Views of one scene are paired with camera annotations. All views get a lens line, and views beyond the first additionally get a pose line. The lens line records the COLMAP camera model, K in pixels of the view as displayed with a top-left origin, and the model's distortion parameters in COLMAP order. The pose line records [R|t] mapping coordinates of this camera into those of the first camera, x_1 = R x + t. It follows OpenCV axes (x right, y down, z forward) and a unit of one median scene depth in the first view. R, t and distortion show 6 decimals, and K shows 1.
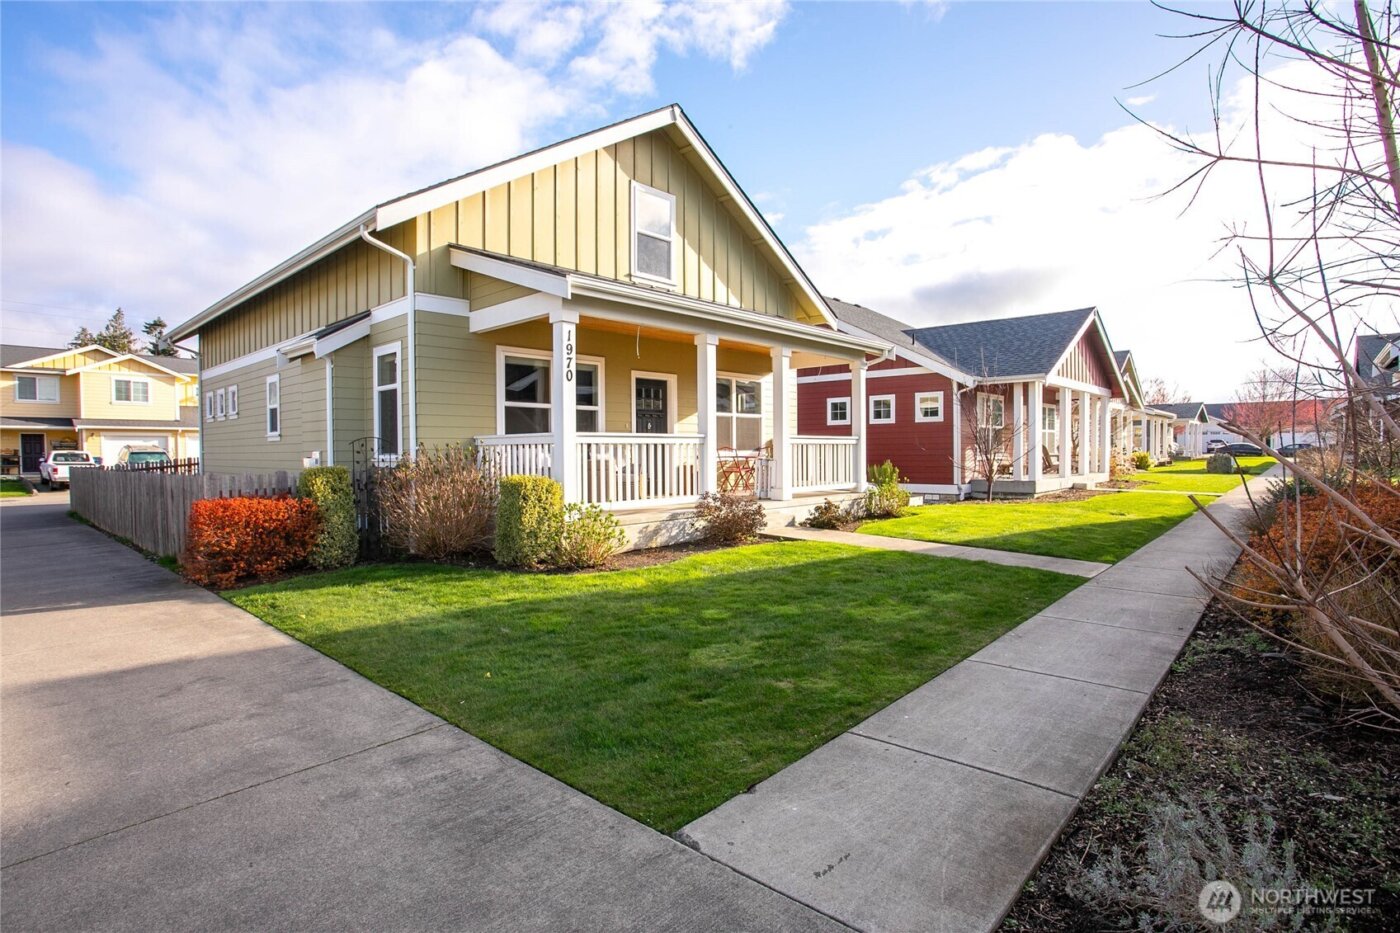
lens RADIAL K [[710.1, 0, 667.3], [0, 710.1, 450.8], [0, 0, 1]] dist [-0.000625, -0.000143]
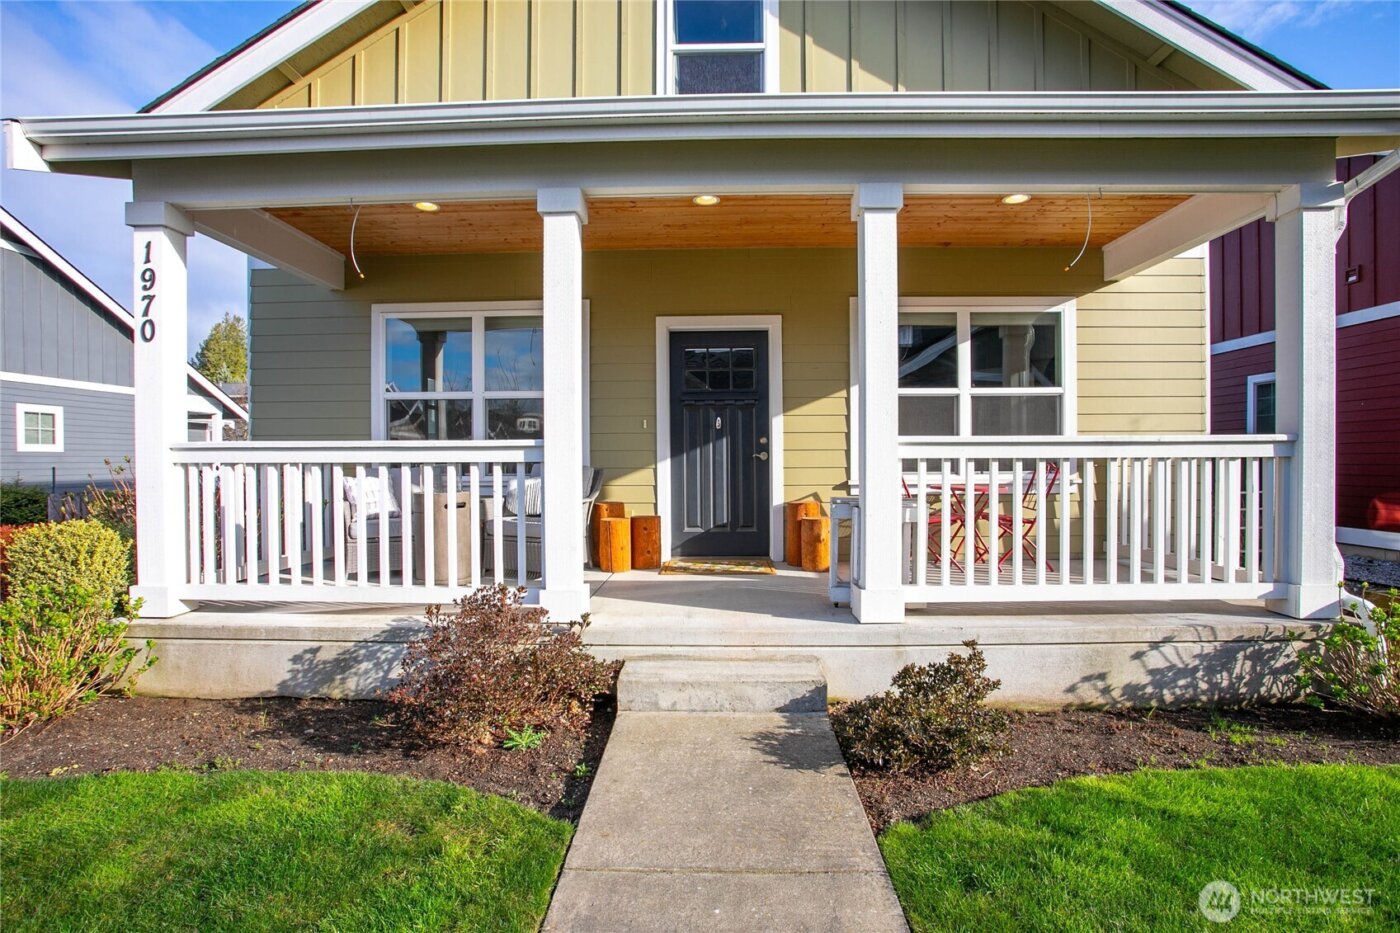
lens RADIAL K [[693.2, 0, 696.3], [0, 693.2, 458.5], [0, 0, 1]] dist [-0.003362, -0.000822]
pose [[0.676688, 0.001310, -0.736269, 0.326098], [-0.000112, 0.999999, 0.001676, -0.010124], [0.736270, -0.001052, 0.676687, 0.632192]]
